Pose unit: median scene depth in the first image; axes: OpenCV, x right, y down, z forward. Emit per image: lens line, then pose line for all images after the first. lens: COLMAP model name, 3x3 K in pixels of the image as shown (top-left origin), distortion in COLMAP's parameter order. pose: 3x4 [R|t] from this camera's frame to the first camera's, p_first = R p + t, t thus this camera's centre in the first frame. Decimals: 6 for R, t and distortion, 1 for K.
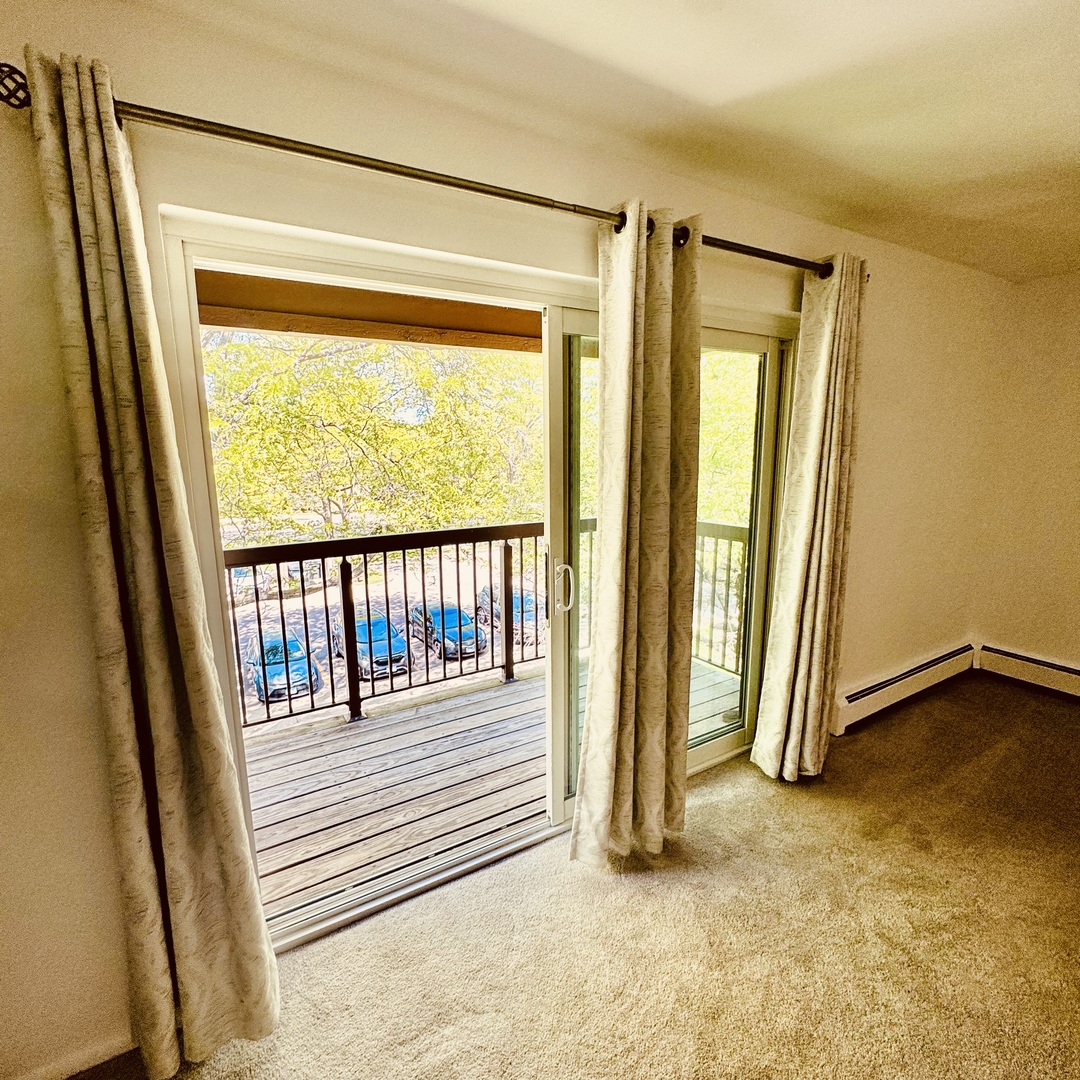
lens RADIAL K [[577.1, 0, 540.0], [0, 577.1, 540.0], [0, 0, 1]] dist [-0.000543, -0.001508]
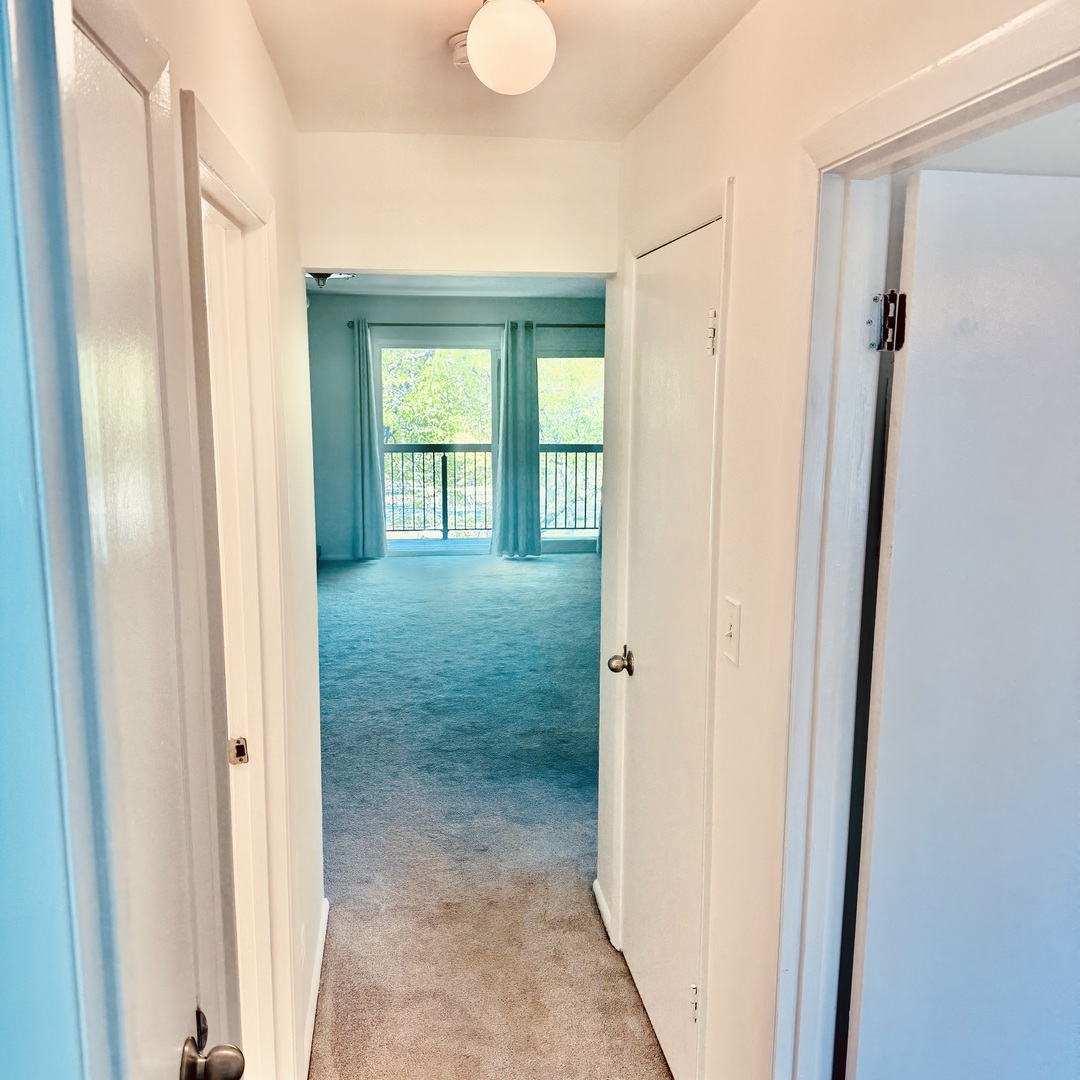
lens RADIAL K [[1009.6, 0, 543.9], [0, 1009.6, 546.6], [0, 0, 1]] dist [0.160794, -0.316552]
pose [[0.926797, 0.071794, -0.368637, 2.828178], [-0.075942, 0.997107, 0.003265, 0.693353], [0.367805, 0.024969, 0.929568, -4.596584]]
